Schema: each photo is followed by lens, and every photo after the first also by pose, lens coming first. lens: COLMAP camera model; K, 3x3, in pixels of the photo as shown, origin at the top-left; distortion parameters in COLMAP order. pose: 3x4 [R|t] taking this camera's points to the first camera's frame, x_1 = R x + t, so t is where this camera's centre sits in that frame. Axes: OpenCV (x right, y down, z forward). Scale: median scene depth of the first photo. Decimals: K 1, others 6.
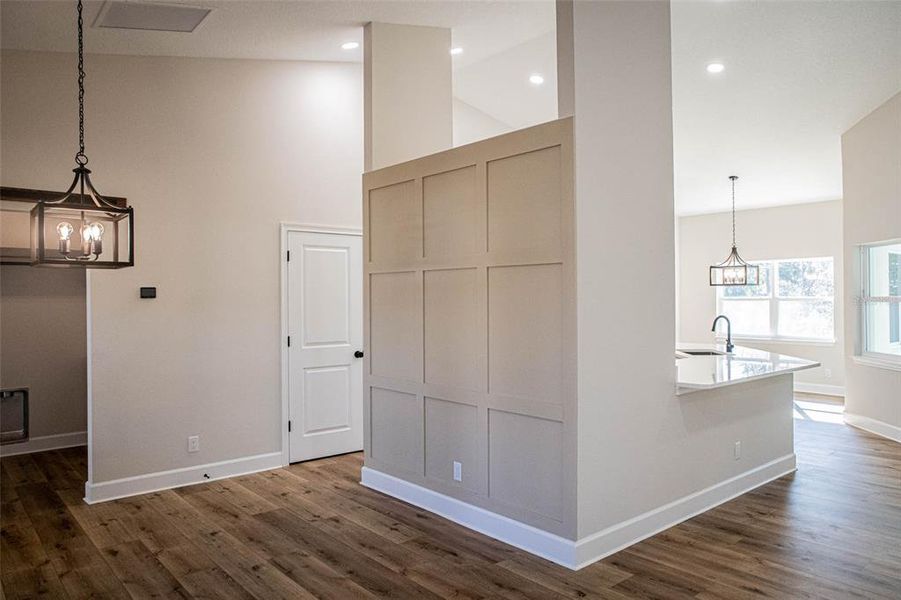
lens RADIAL K [[624.1, 0, 450.5], [0, 624.1, 300.0], [0, 0, 1]] dist [-0.067873, 0.078157]
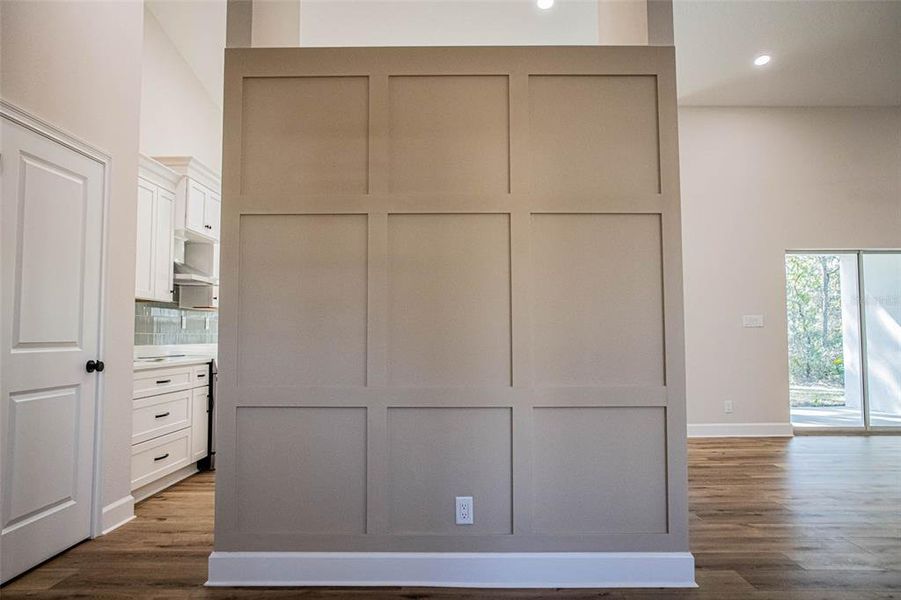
lens RADIAL K [[610.6, 0, 450.5], [0, 610.6, 300.0], [0, 0, 1]] dist [-0.077455, 0.086402]
pose [[0.661933, 0.049796, 0.747907, -0.489273], [-0.002097, 0.997910, -0.064586, 0.087405], [-0.749560, 0.041183, 0.660654, 0.551034]]
